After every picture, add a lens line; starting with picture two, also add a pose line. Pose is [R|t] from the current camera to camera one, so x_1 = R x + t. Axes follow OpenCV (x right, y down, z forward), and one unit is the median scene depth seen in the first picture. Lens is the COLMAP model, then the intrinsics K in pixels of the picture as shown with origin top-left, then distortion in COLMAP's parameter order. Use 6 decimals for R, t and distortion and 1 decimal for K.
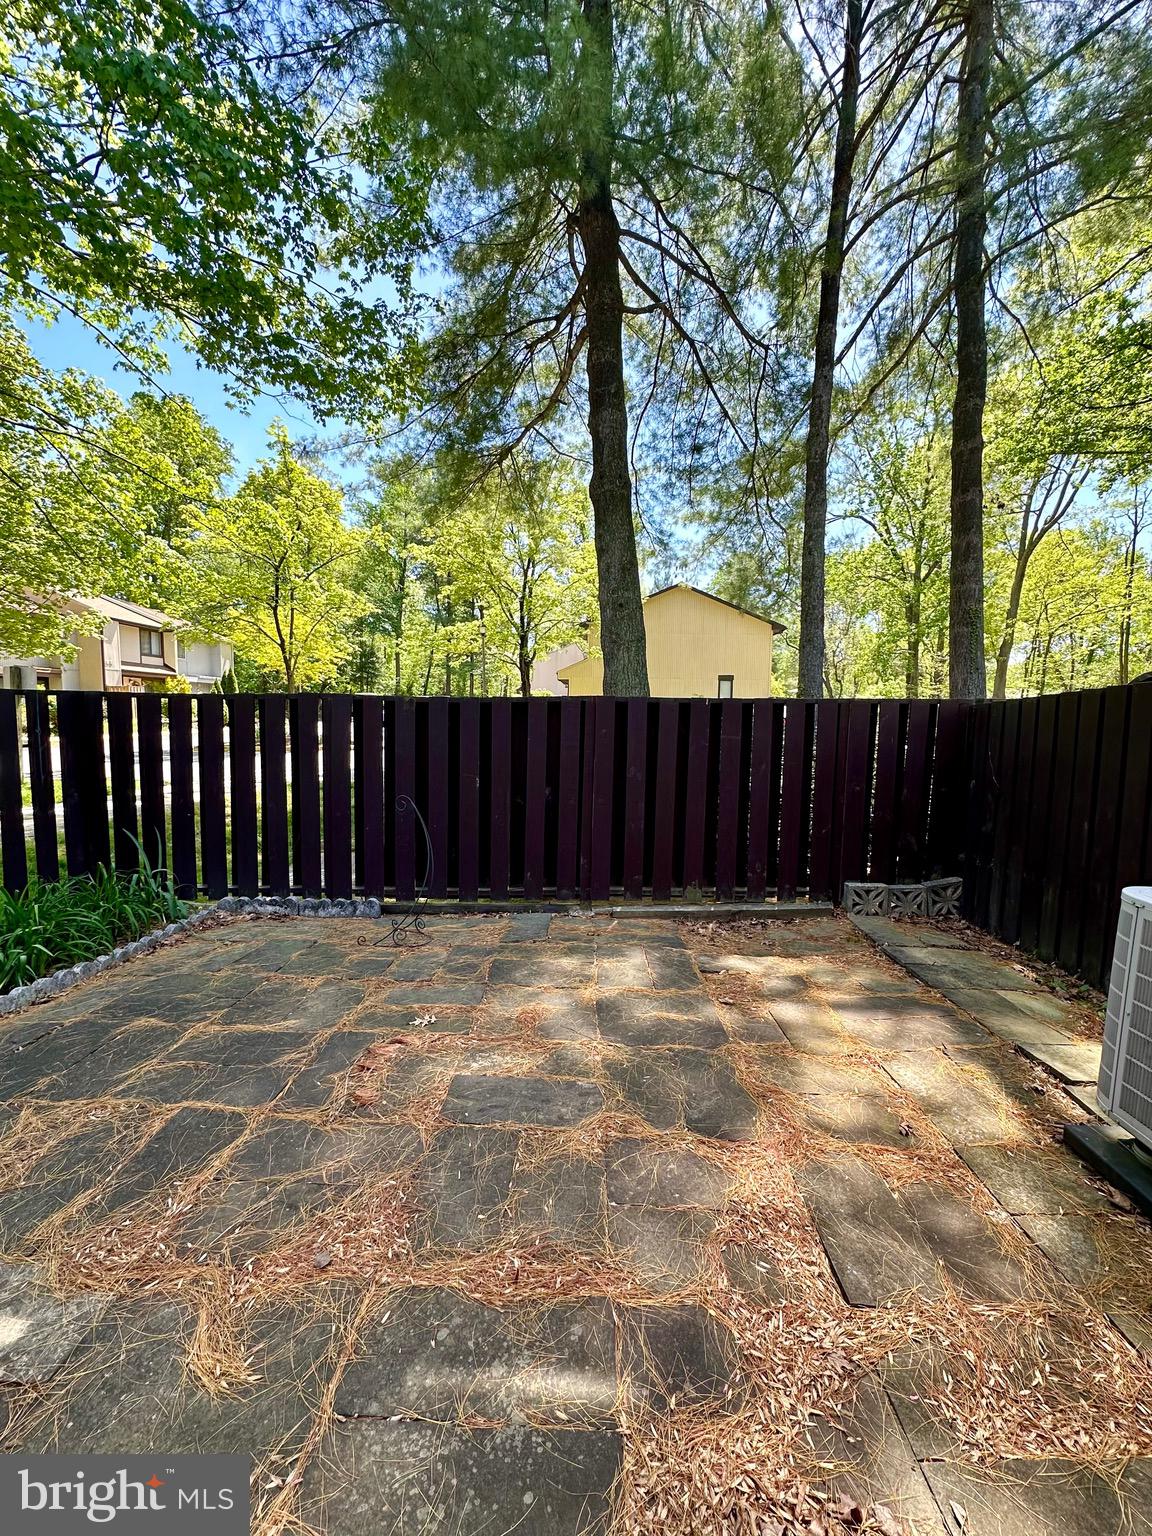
lens RADIAL K [[616.7, 0, 576.0], [0, 616.7, 768.0], [0, 0, 1]] dist [-0.004009, 0.000526]
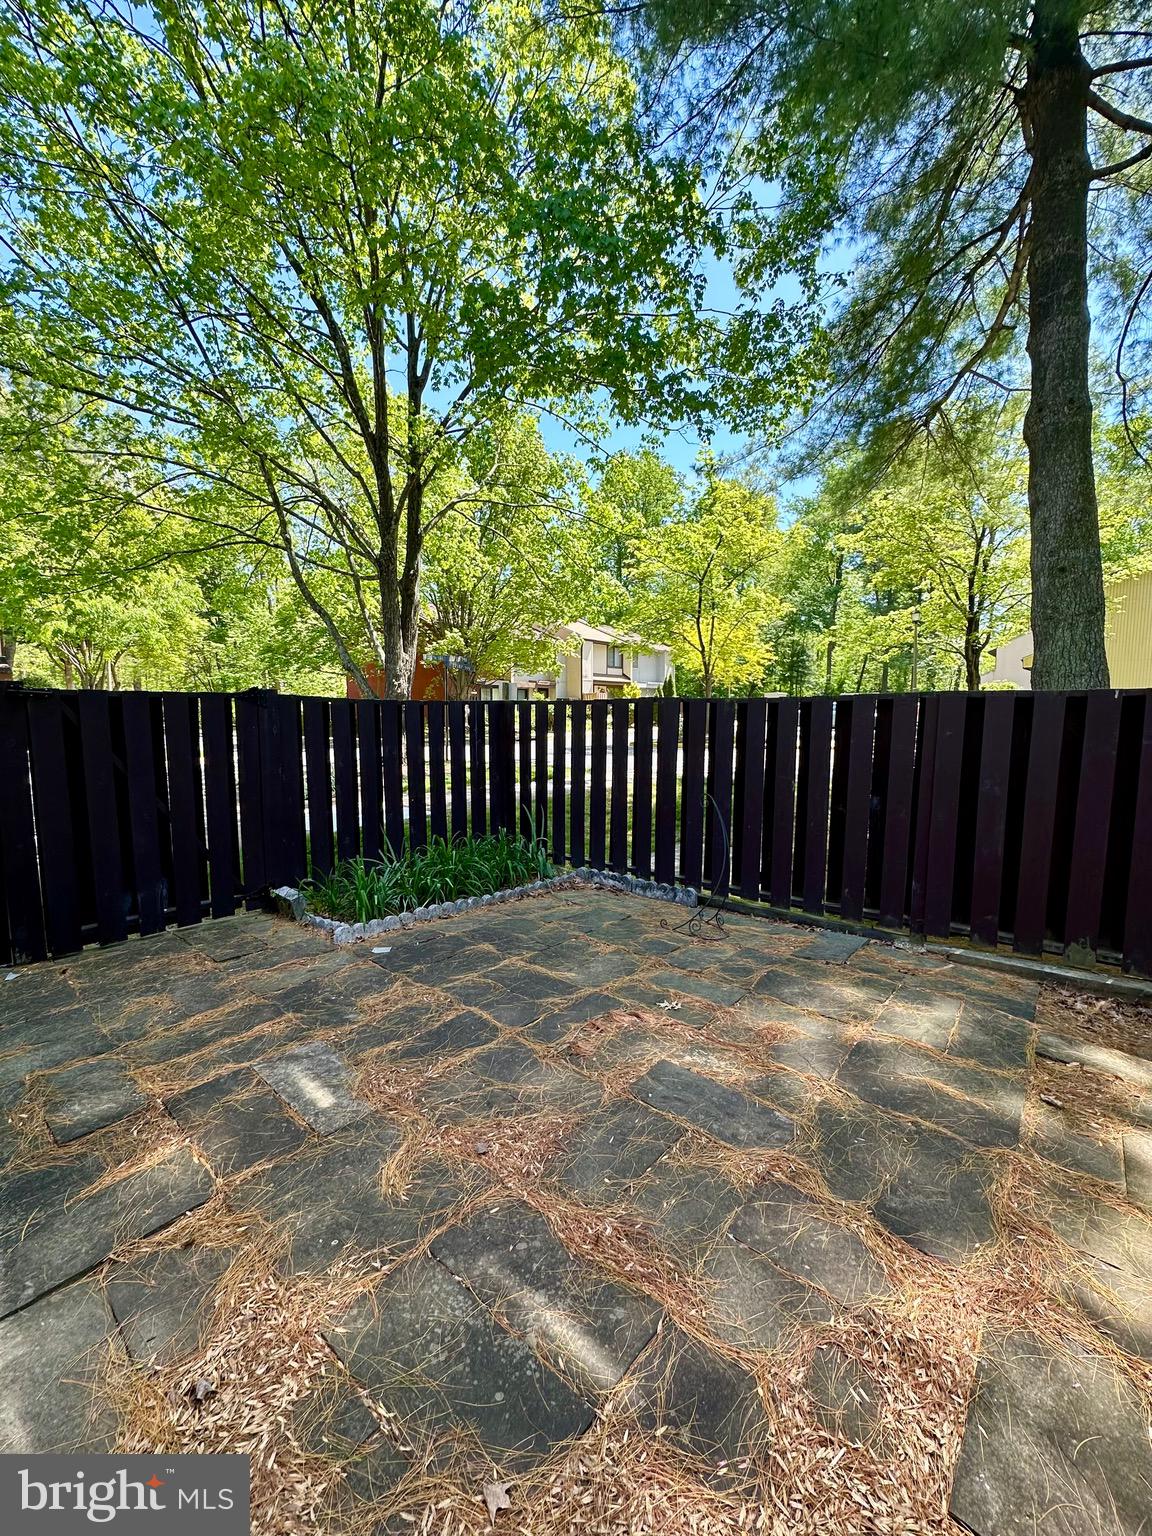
lens RADIAL K [[616.7, 0, 576.0], [0, 616.7, 768.0], [0, 0, 1]] dist [-0.004009, 0.000526]
pose [[0.773778, 0.044261, -0.631909, 0.180572], [-0.043083, 0.998923, 0.017213, -0.006337], [0.631990, 0.013906, 0.774851, 0.044073]]
